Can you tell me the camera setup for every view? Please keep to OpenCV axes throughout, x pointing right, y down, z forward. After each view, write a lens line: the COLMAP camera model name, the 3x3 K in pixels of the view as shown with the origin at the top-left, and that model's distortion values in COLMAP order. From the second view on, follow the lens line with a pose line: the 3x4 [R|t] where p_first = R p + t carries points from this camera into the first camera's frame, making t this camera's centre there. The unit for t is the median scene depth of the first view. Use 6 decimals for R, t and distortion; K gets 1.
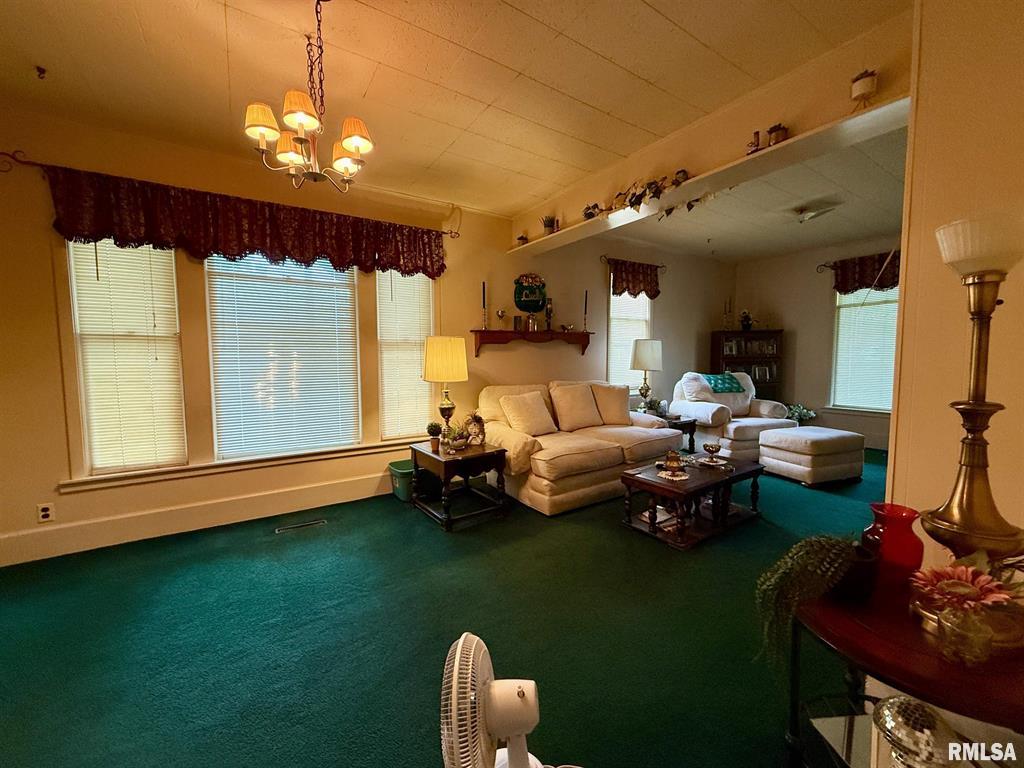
lens RADIAL K [[407.2, 0, 499.5], [0, 407.2, 384.5], [0, 0, 1]] dist [0.000841, 0.000028]
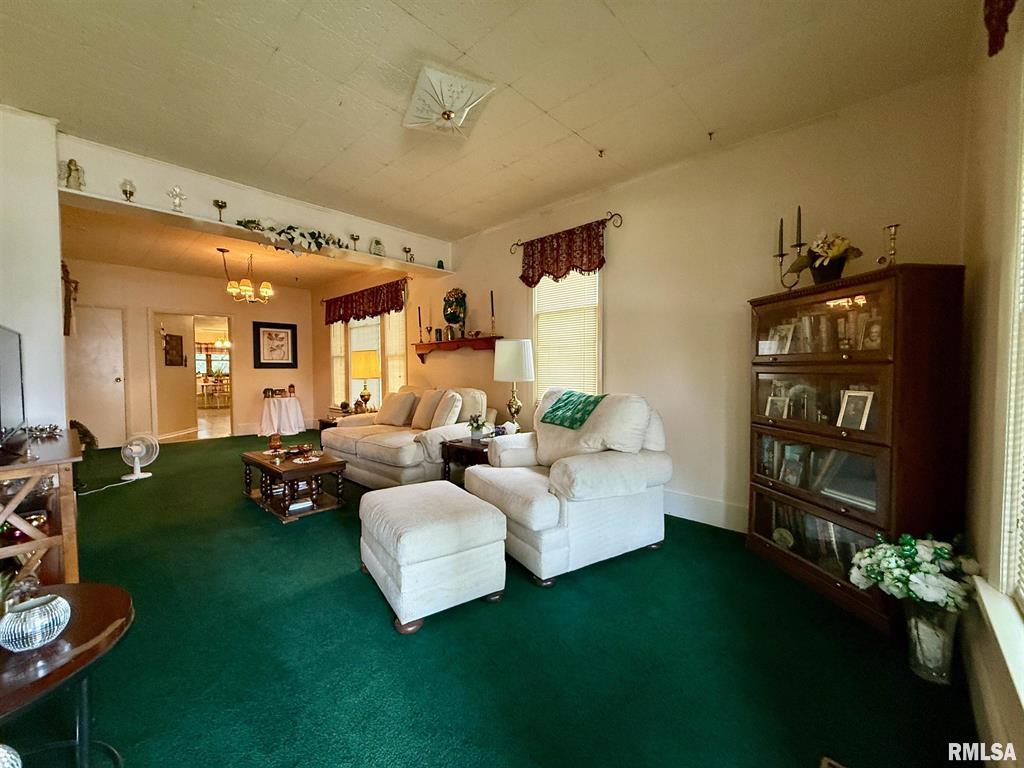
lens RADIAL K [[409.8, 0, 509.8], [0, 409.8, 383.7], [0, 0, 1]] dist [0.001713, 0.000242]
pose [[0.253038, 0.040821, -0.966595, 1.626844], [-0.066835, 0.997460, 0.024628, -0.068729], [0.965145, 0.058370, 0.255124, 1.177970]]
